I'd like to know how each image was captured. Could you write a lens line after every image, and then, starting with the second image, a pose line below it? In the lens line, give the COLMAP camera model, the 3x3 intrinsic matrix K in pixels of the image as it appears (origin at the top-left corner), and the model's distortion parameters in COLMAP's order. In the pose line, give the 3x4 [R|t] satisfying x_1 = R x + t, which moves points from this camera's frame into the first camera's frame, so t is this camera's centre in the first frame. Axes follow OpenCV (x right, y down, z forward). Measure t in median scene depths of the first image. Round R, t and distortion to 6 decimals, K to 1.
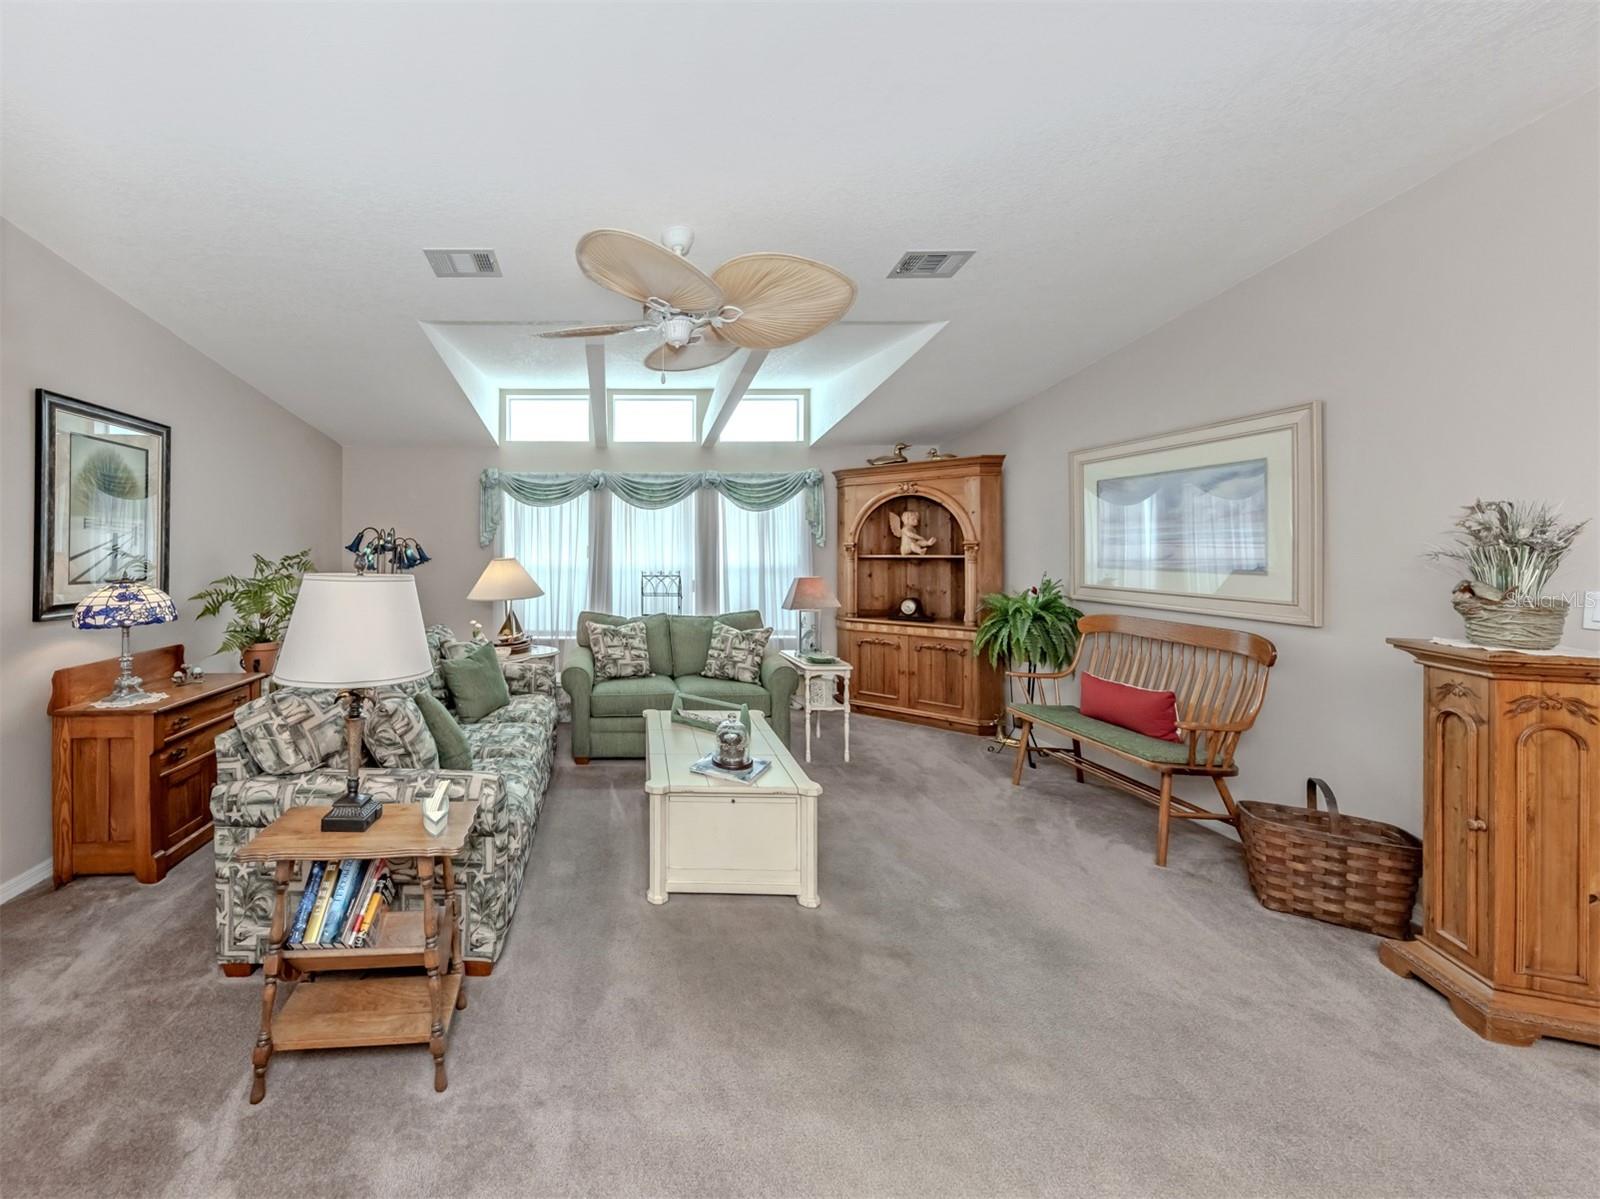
lens RADIAL K [[605.7, 0, 874.7], [0, 605.7, 558.8], [0, 0, 1]] dist [0.006561, -0.000001]
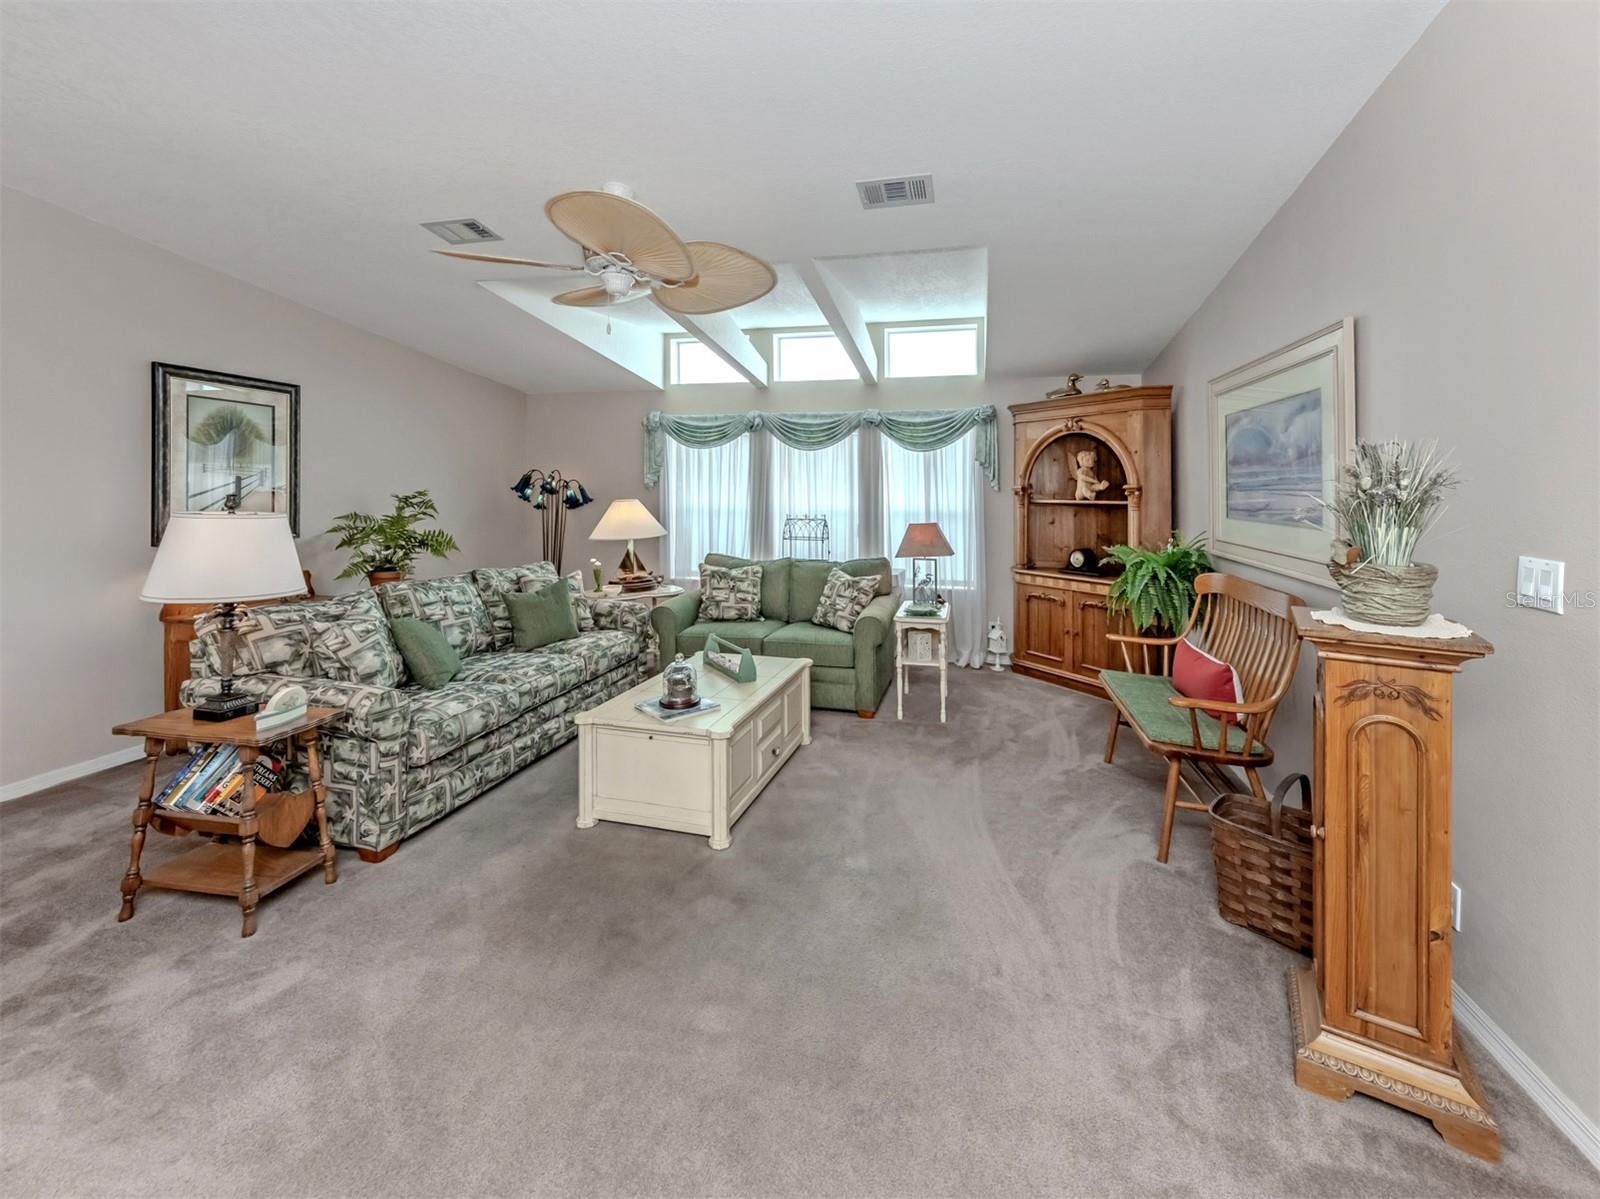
lens RADIAL K [[713.6, 0, 1125.6], [0, 713.6, 511.7], [0, 0, 1]] dist [0.008245, -0.000684]
pose [[0.974768, 0.013677, -0.222799, 0.481946], [-0.011006, 0.999852, 0.013226, -0.005804], [0.222947, -0.010440, 0.974775, -0.001950]]
